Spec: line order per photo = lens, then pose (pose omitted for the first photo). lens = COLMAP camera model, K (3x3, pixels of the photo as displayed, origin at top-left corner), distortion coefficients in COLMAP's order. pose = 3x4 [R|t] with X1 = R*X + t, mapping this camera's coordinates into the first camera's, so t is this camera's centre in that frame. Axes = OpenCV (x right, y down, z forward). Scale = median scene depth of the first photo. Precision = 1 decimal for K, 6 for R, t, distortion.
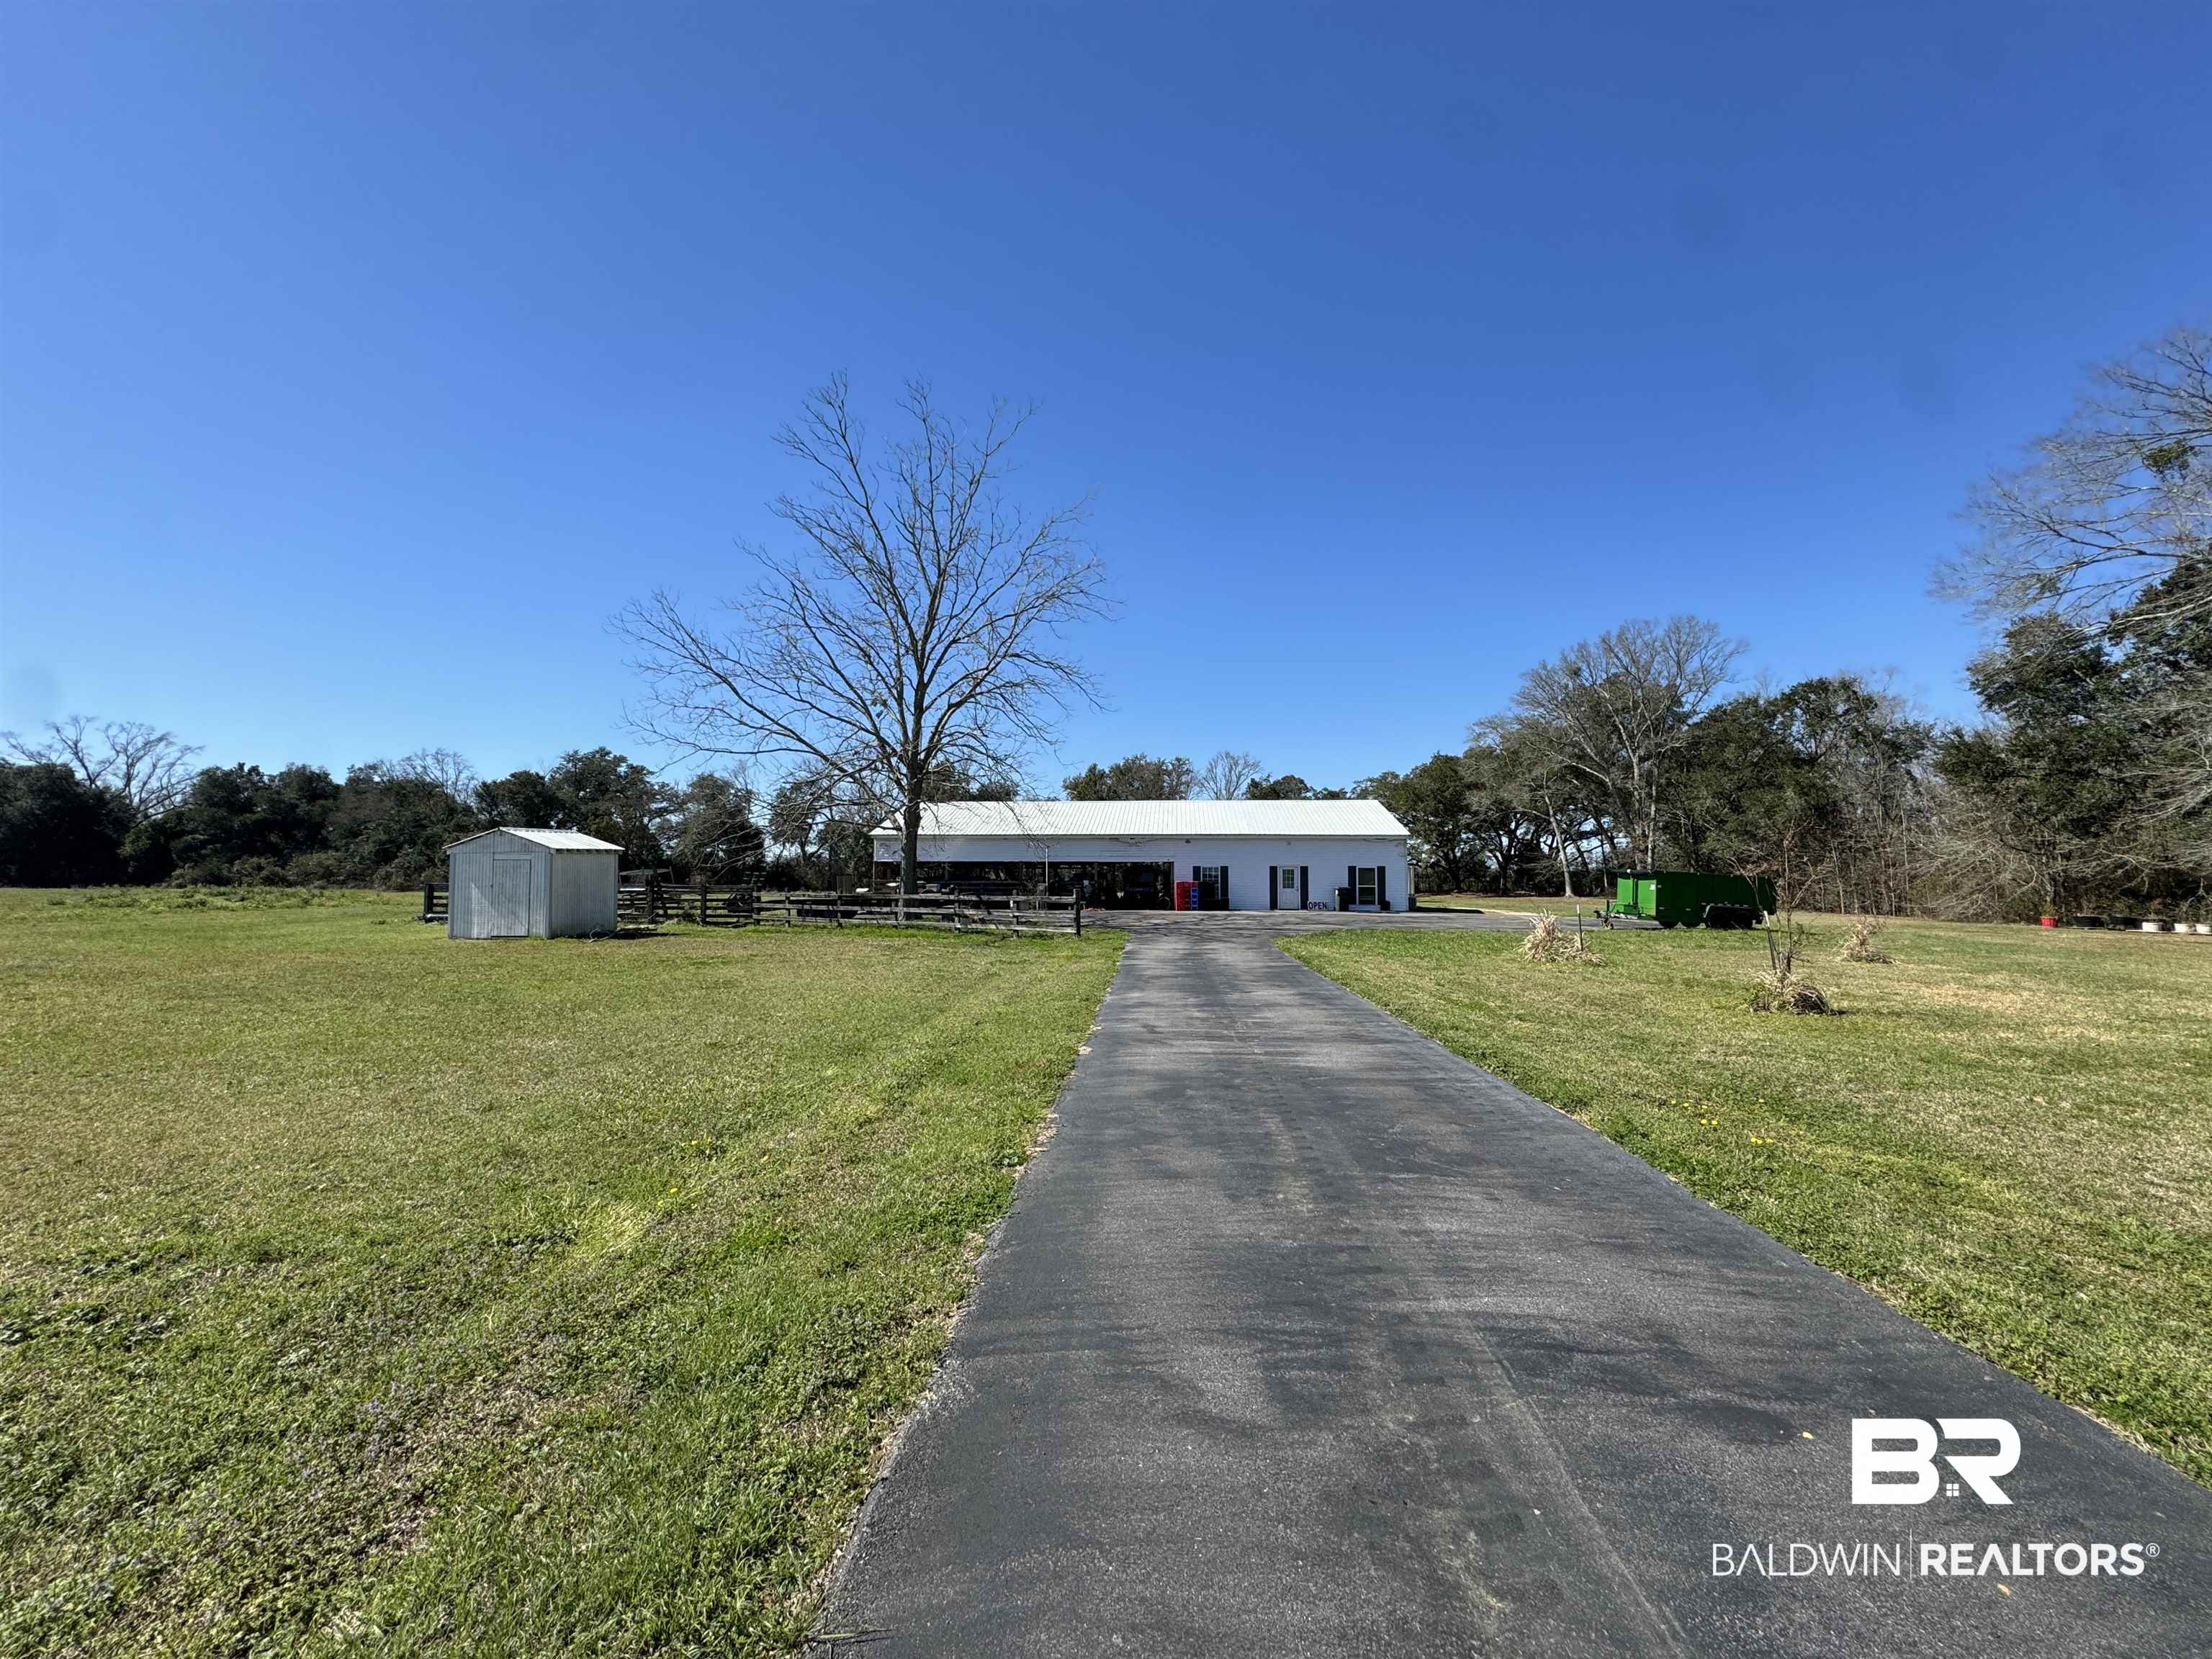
lens RADIAL K [[877.1, 0, 1106.0], [0, 877.1, 829.5], [0, 0, 1]] dist [-0.001629, -0.000008]
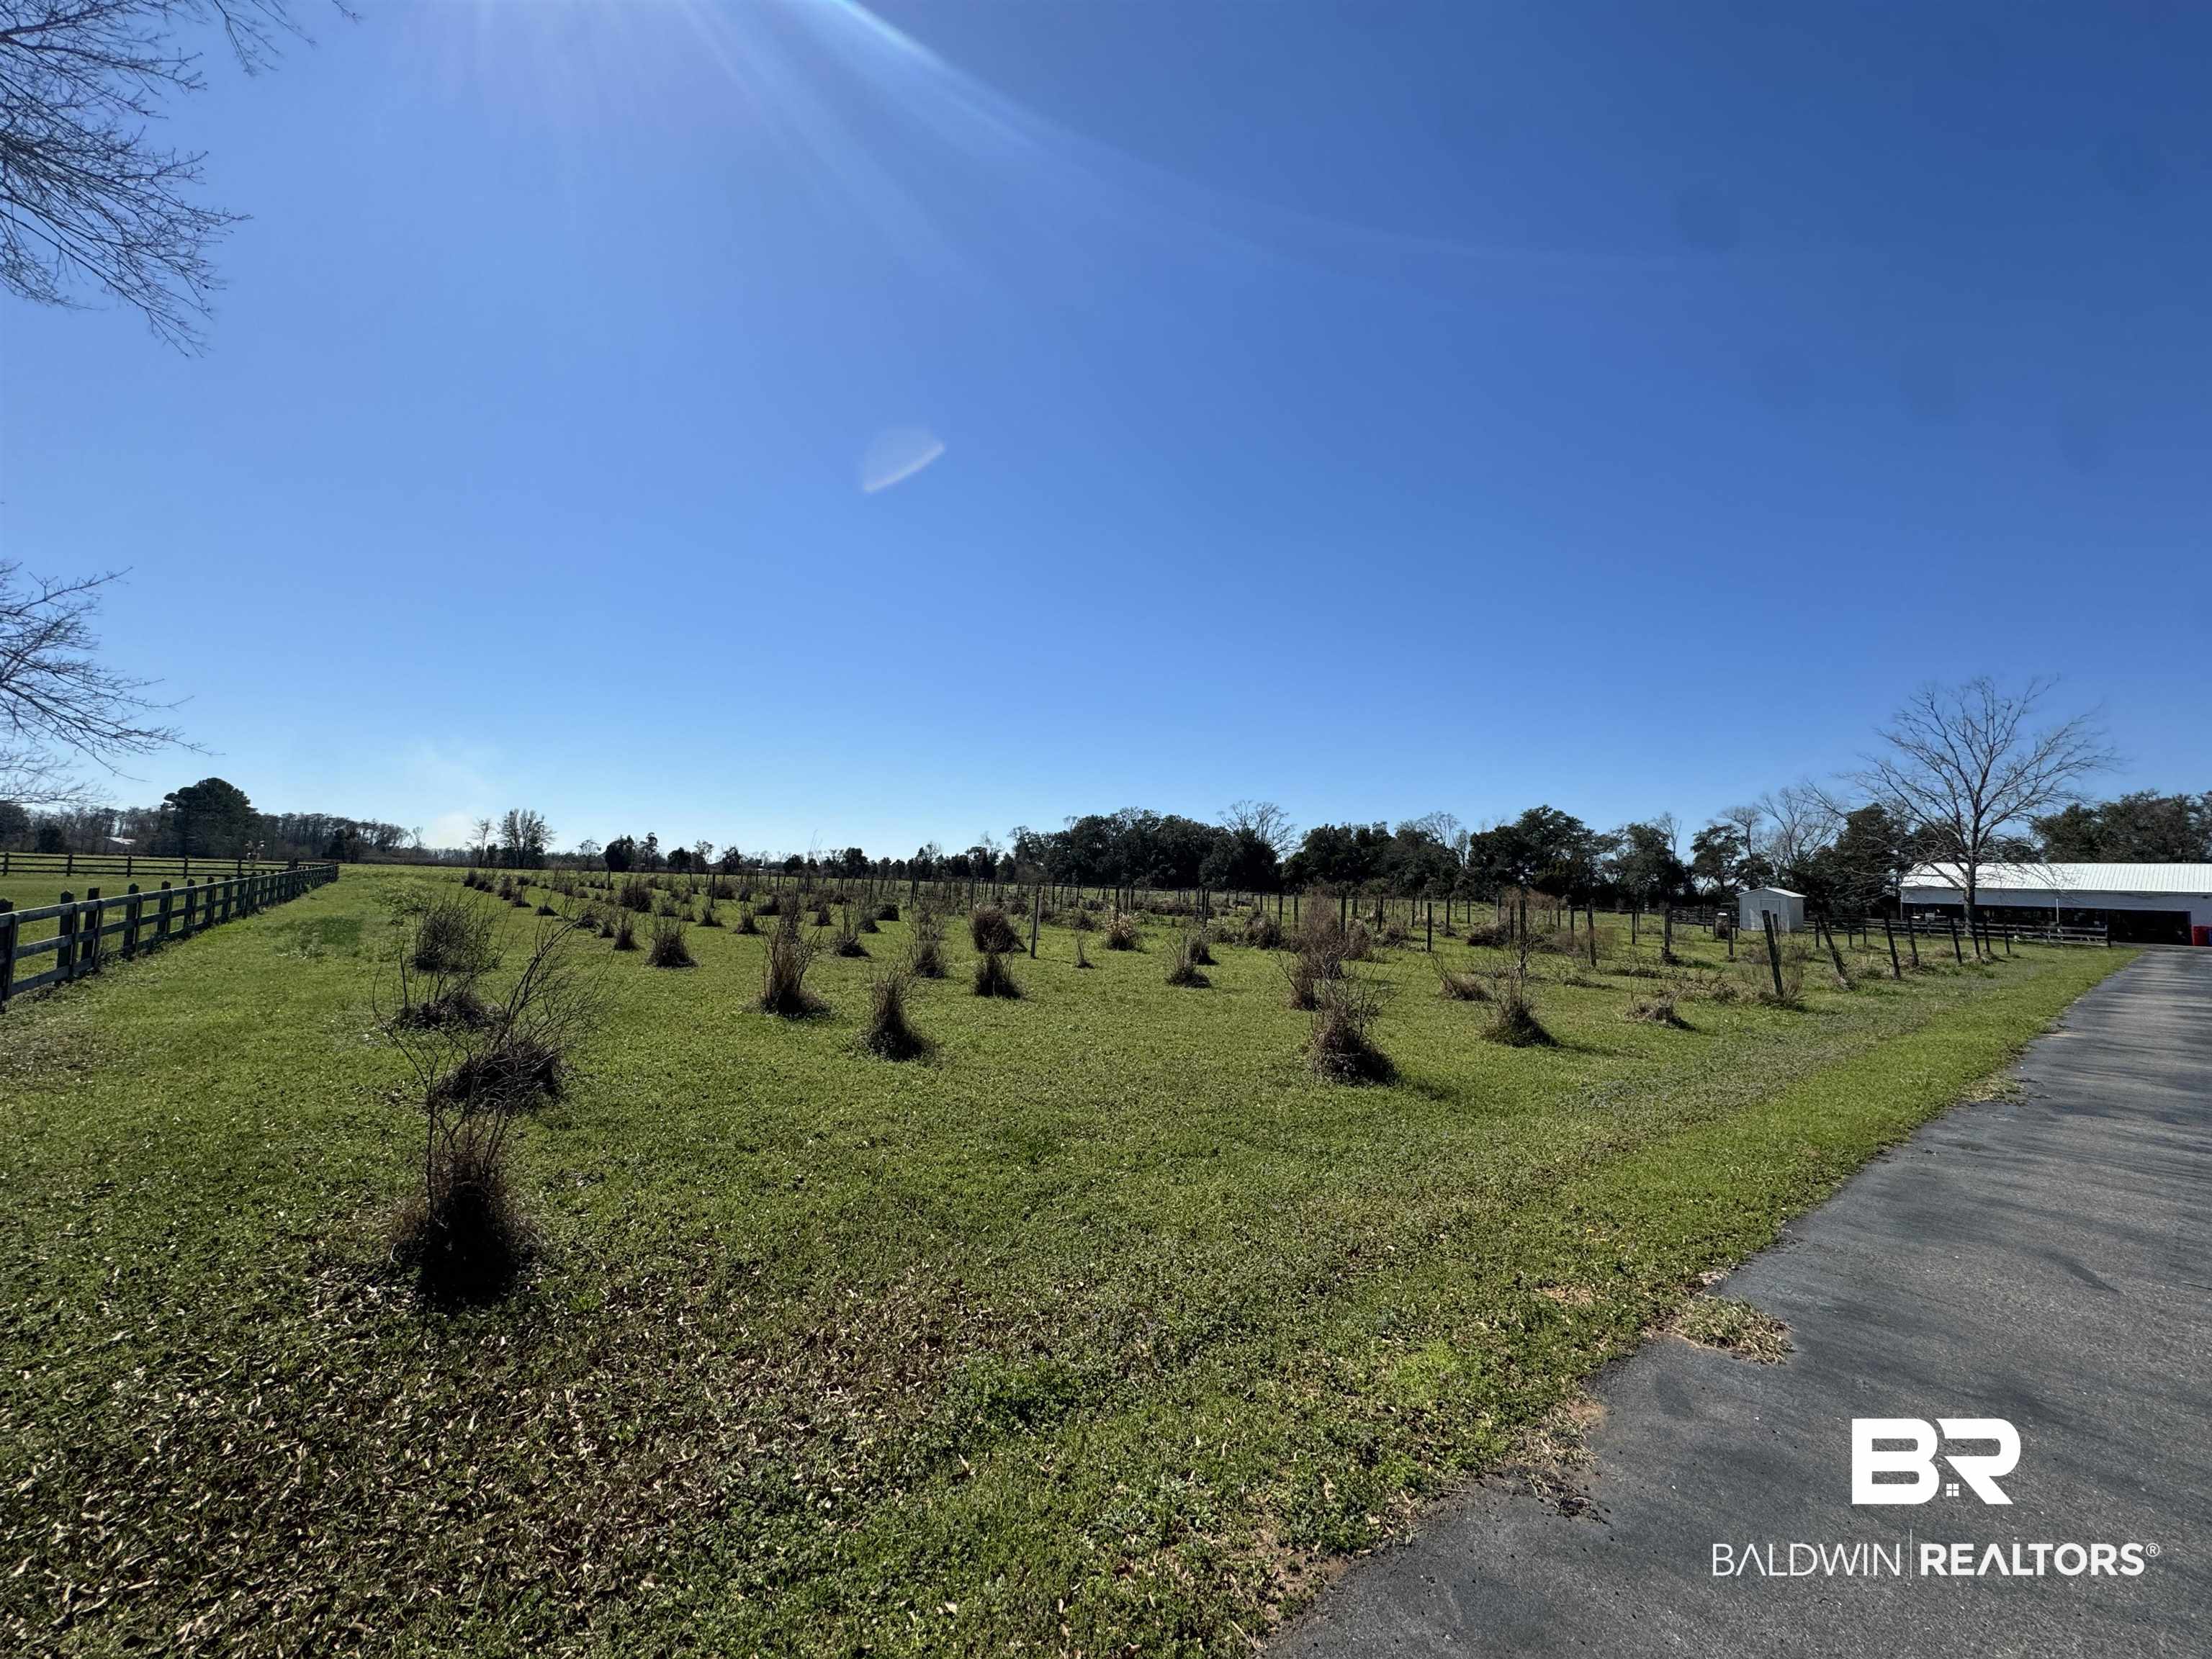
lens RADIAL K [[877.1, 0, 1106.0], [0, 877.1, 829.5], [0, 0, 1]] dist [-0.001629, -0.000008]
pose [[0.672759, -0.023260, -0.739496, -0.020475], [0.006264, 0.999649, -0.025744, -0.027381], [0.739835, 0.012687, 0.672669, -0.484372]]
